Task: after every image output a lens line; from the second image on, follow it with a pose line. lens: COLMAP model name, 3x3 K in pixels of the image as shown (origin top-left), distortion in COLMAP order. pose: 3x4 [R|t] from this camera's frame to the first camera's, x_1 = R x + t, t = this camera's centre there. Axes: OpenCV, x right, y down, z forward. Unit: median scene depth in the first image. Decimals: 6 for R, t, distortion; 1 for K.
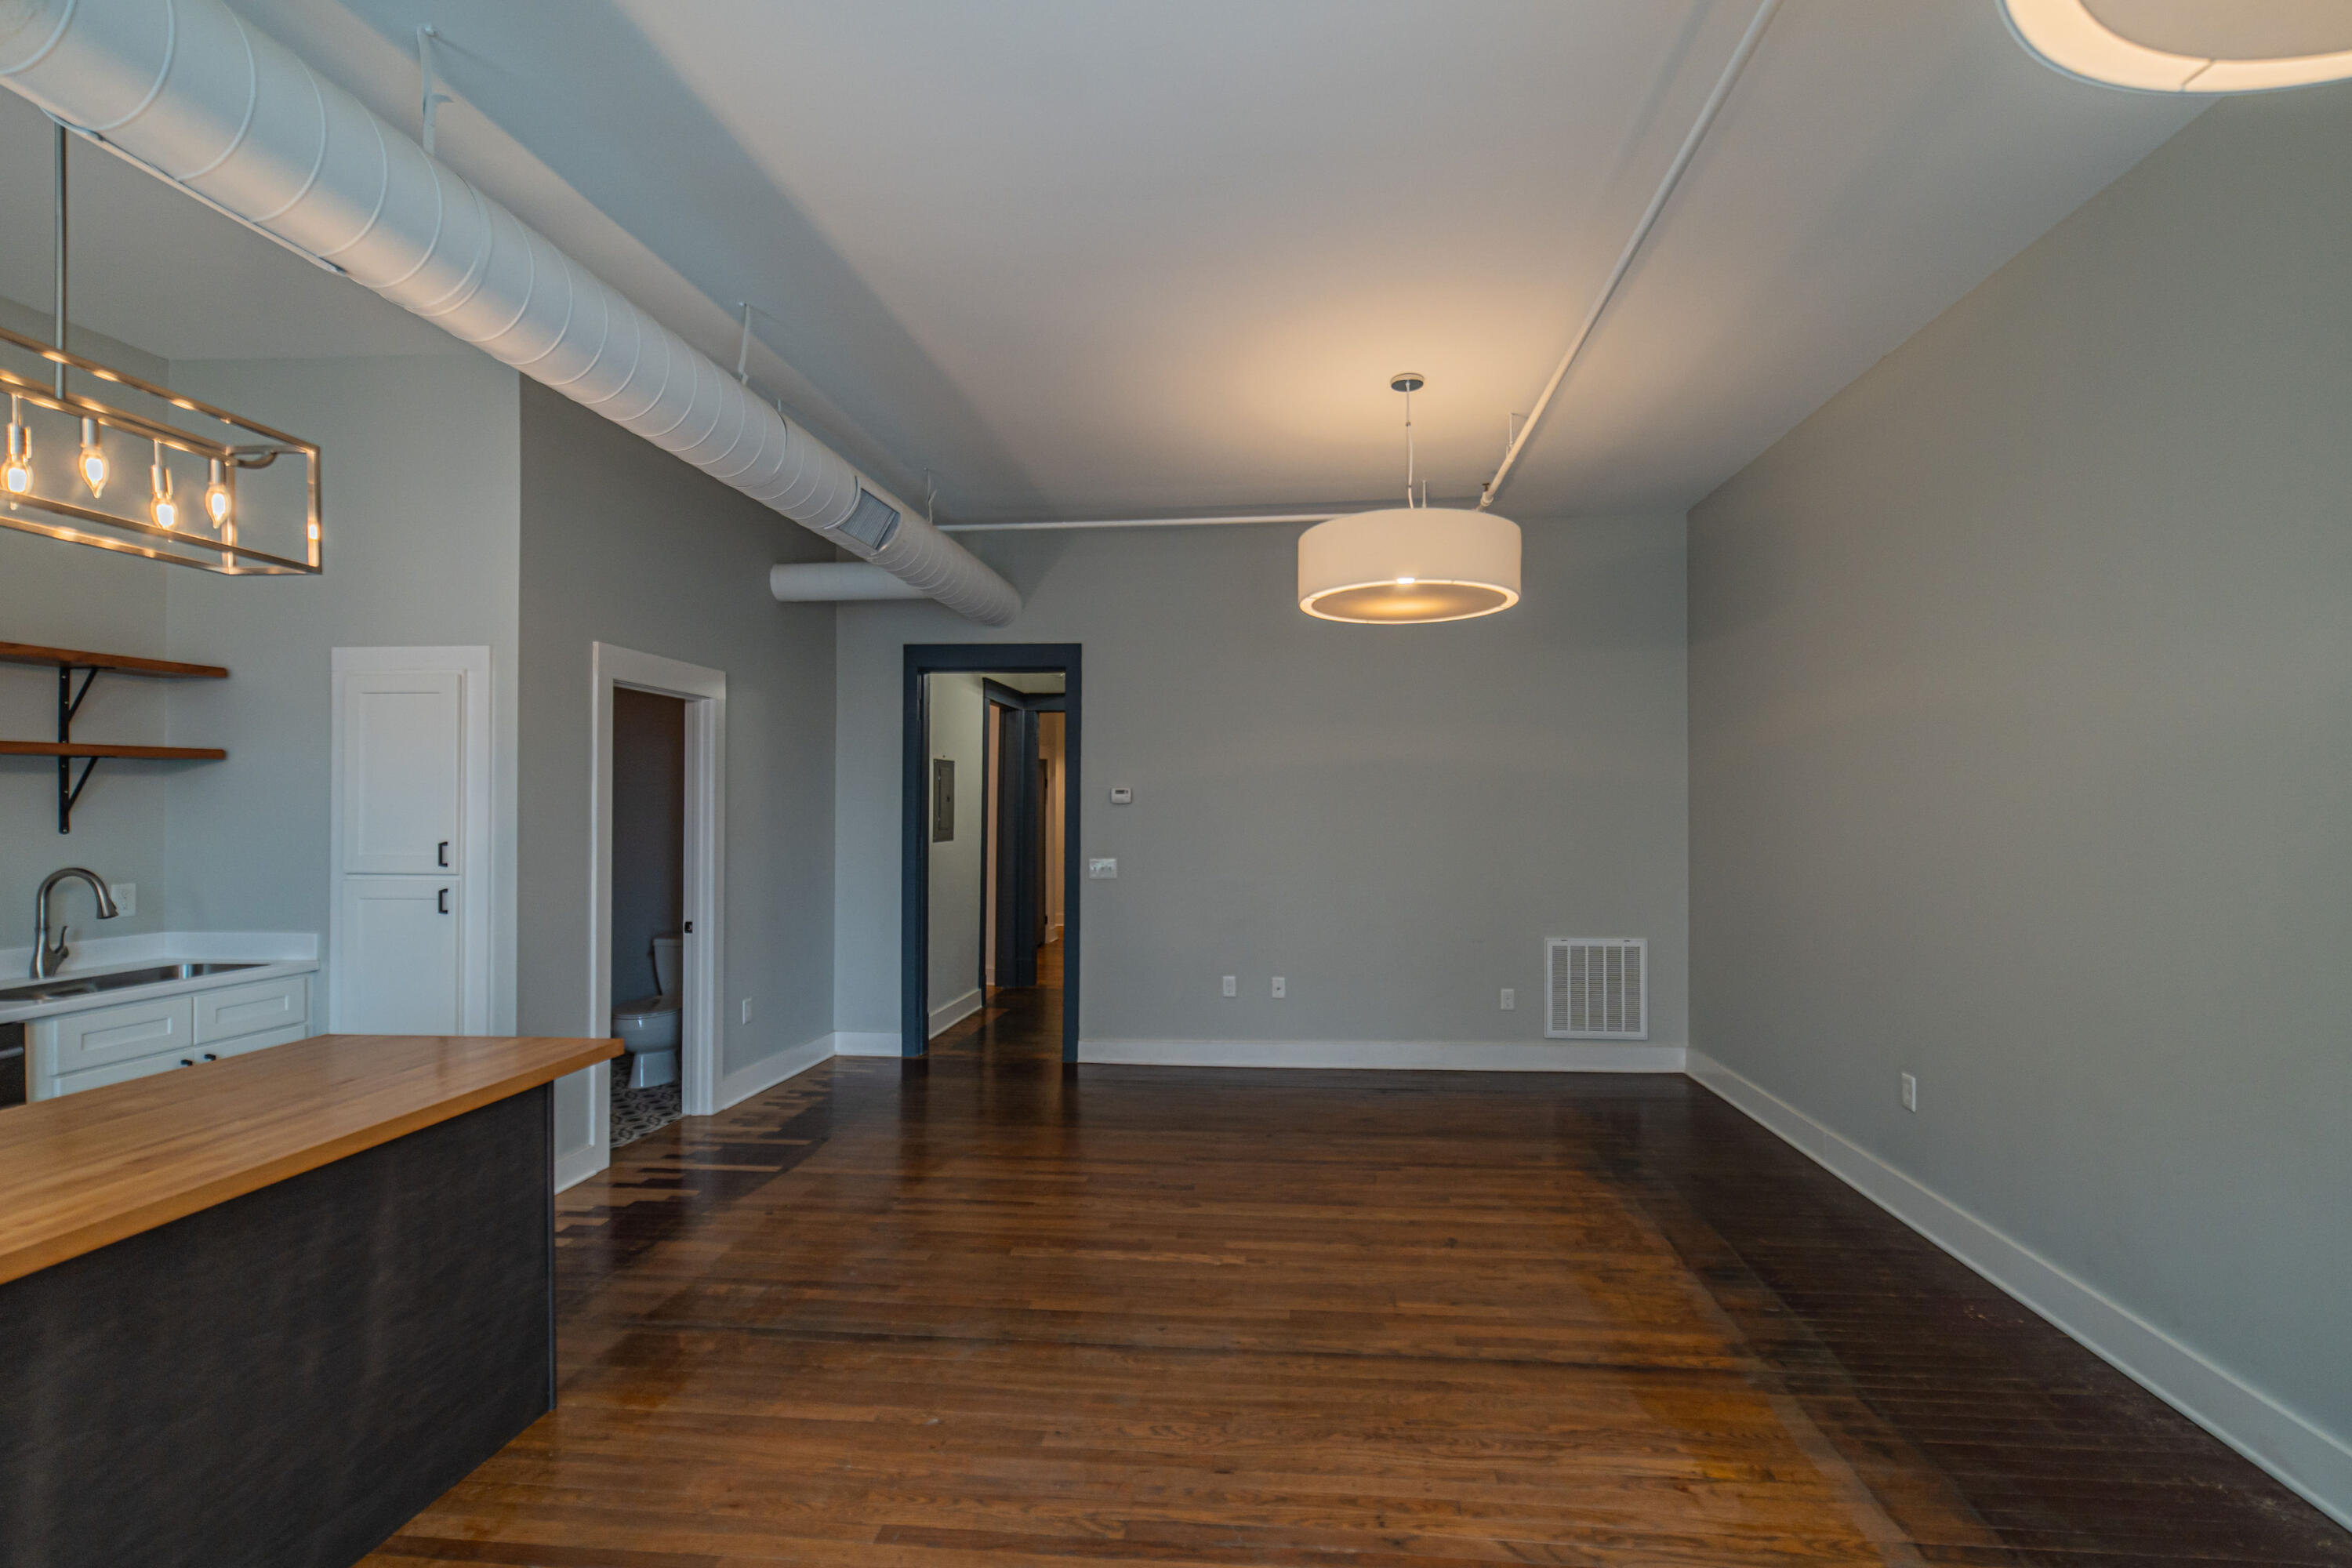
lens RADIAL K [[1007.4, 0, 1242.0], [0, 1007.4, 811.6], [0, 0, 1]] dist [-0.007398, 0.001854]
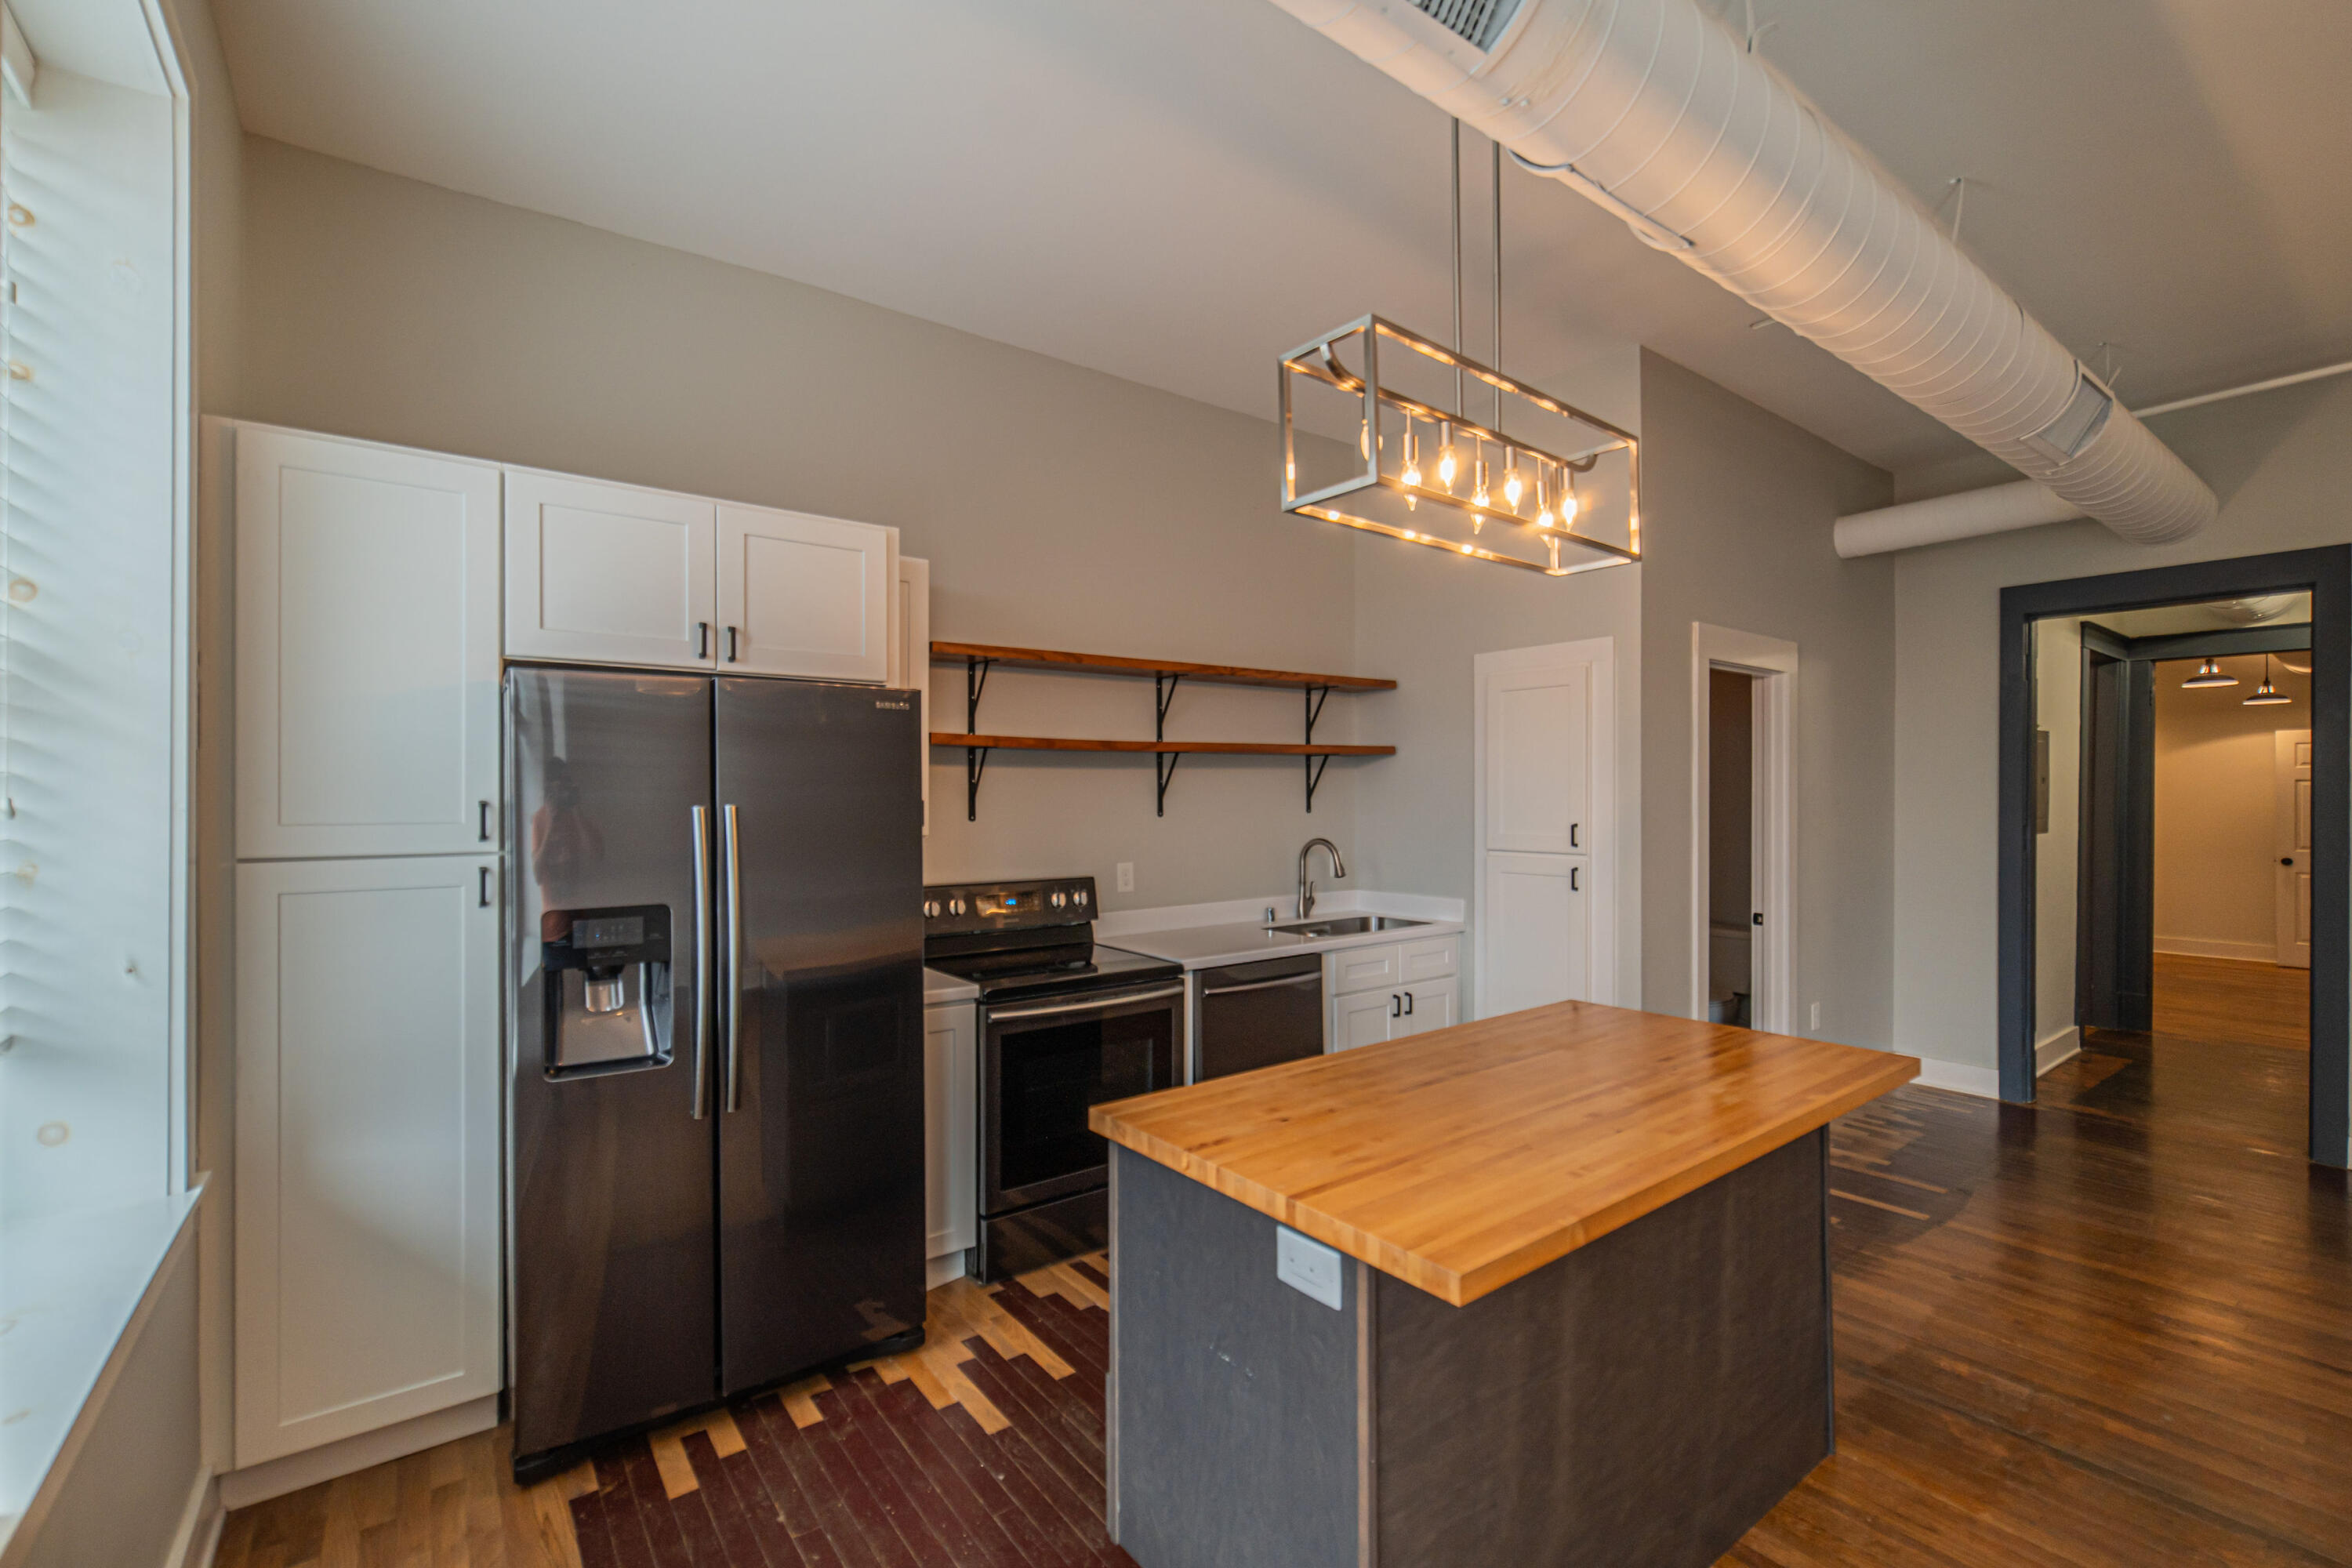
lens RADIAL K [[1007.4, 0, 1196.7], [0, 1007.4, 795.0], [0, 0, 1]] dist [-0.007398, 0.001854]
pose [[0.672094, -0.004620, -0.740452, -0.266351], [0.000781, 0.999984, -0.005530, 0.005270], [0.740466, 0.003138, 0.672087, -0.019925]]
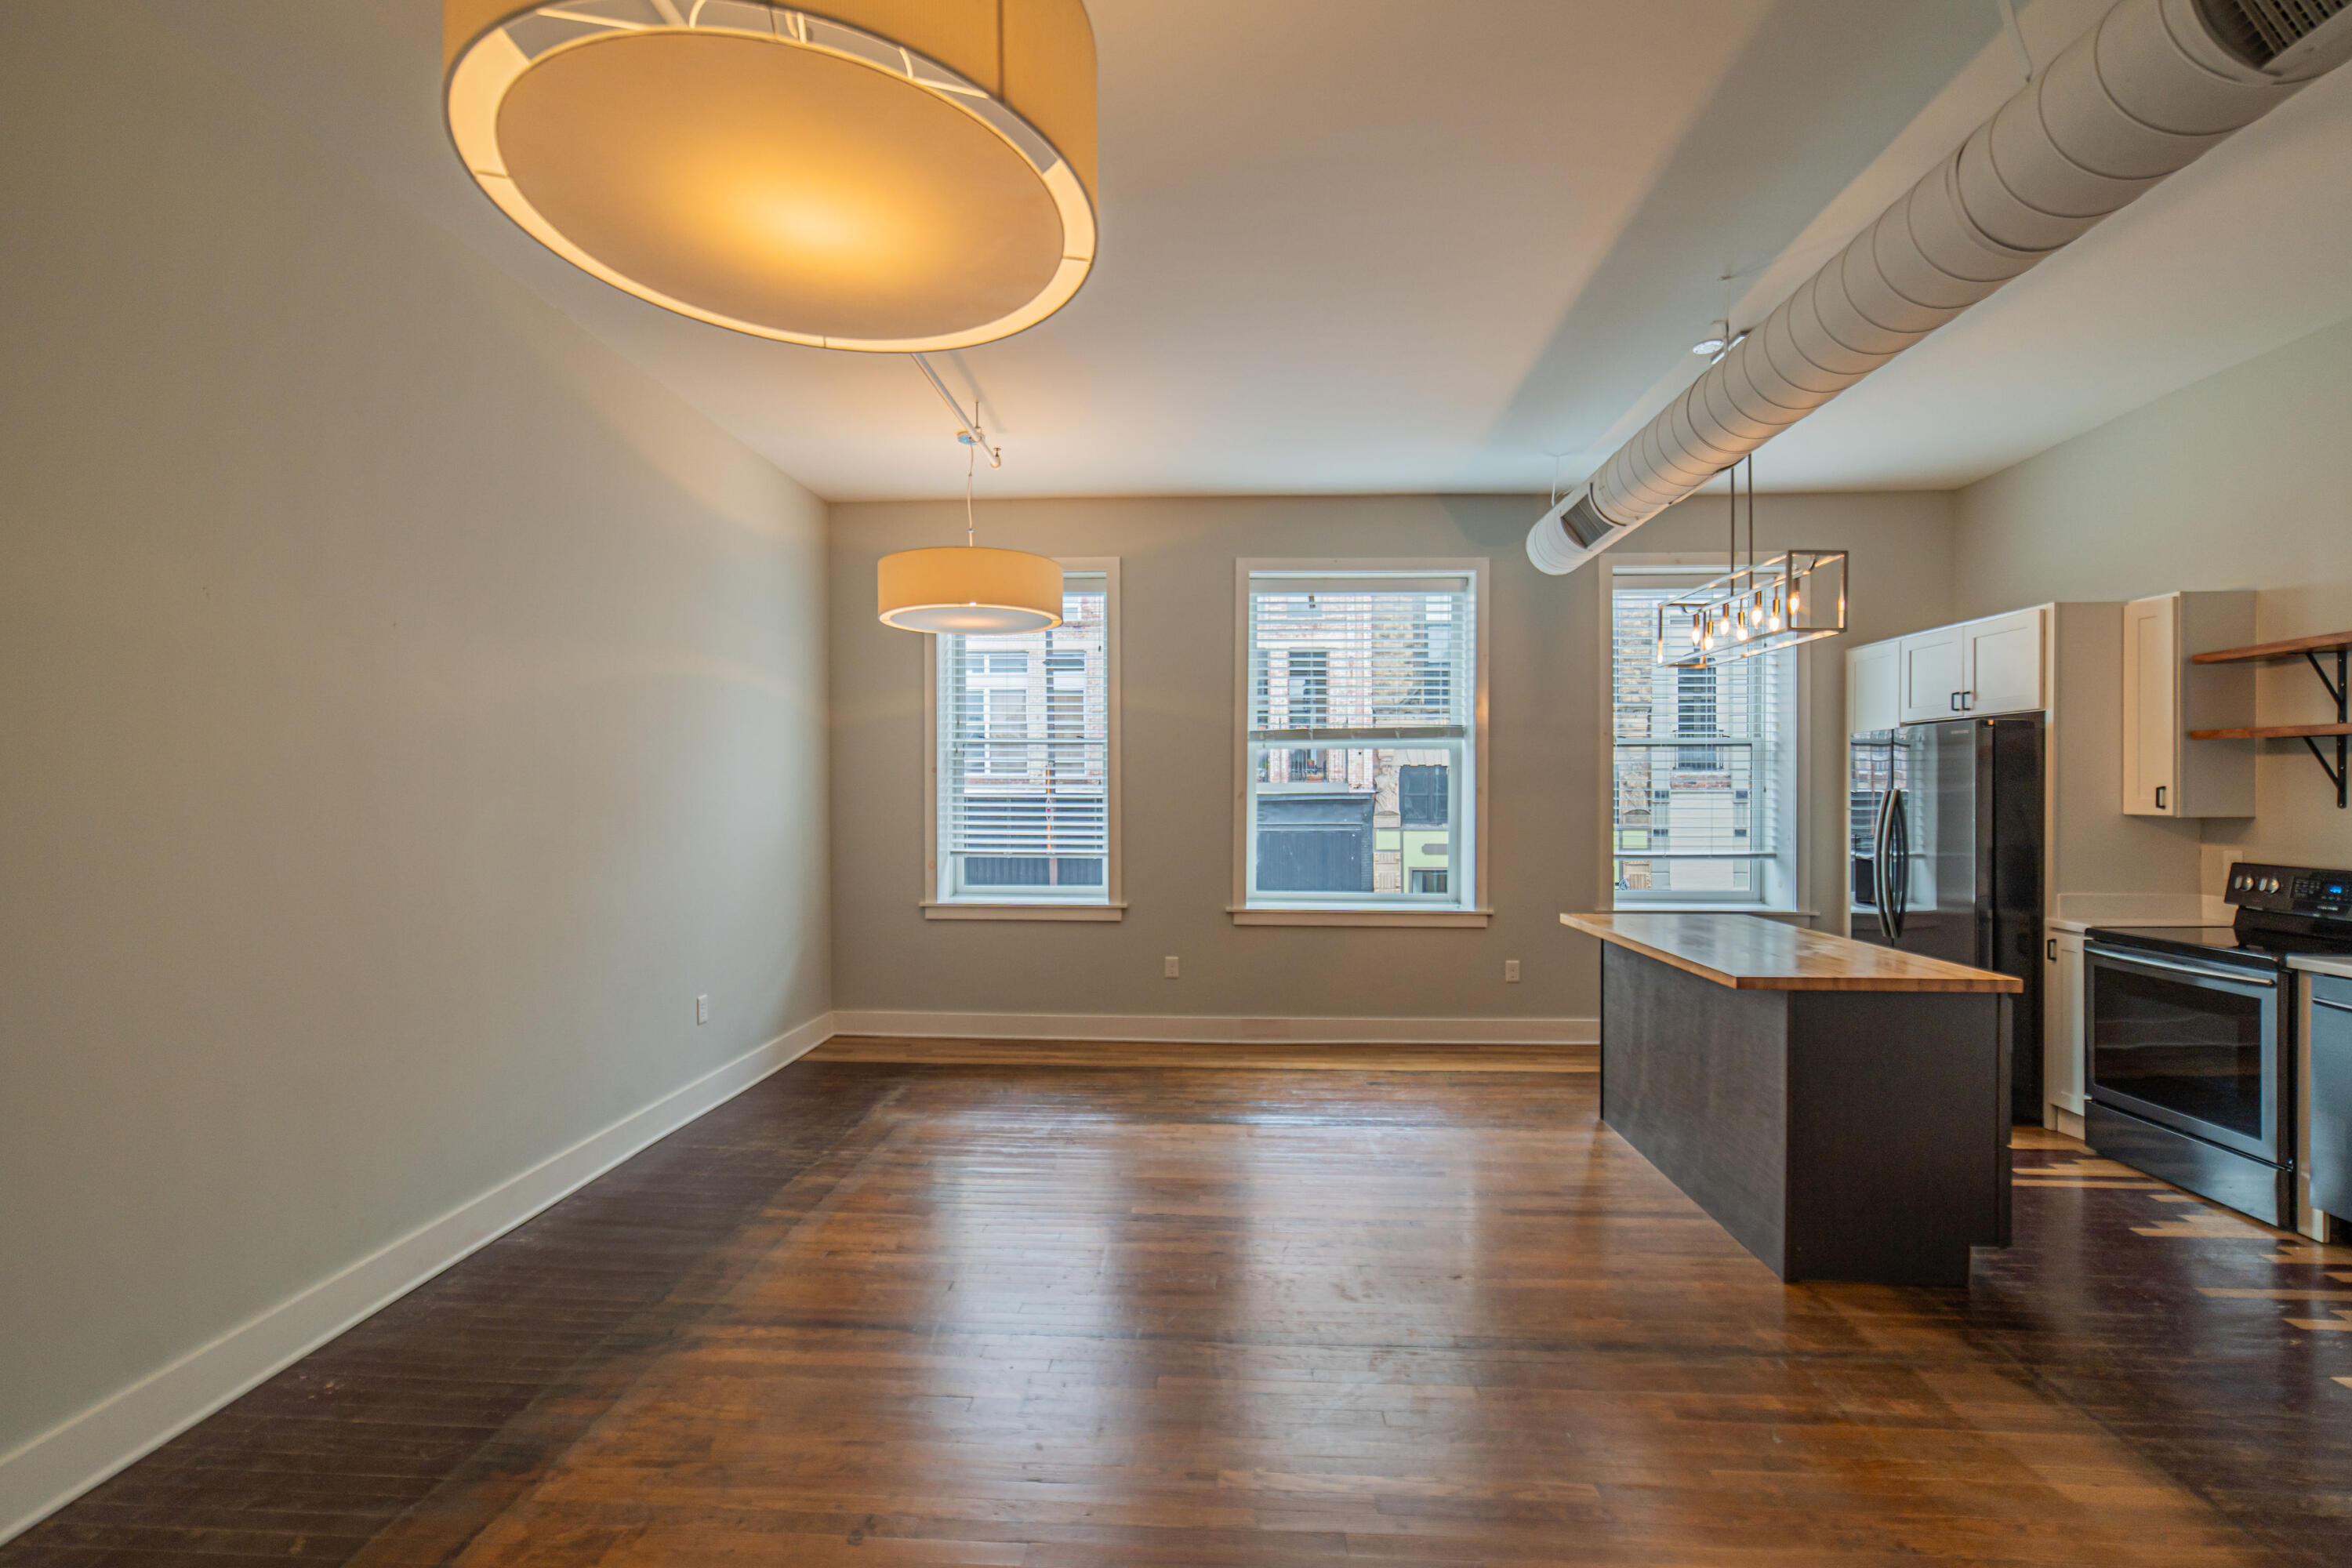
lens RADIAL K [[1007.4, 0, 1172.5], [0, 1007.4, 801.7], [0, 0, 1]] dist [-0.007398, 0.001854]
pose [[-0.999964, 0.000261, -0.008463, 0.034191], [0.000140, 0.999898, 0.014287, 0.003822], [0.008466, 0.014285, -0.999862, 1.481914]]
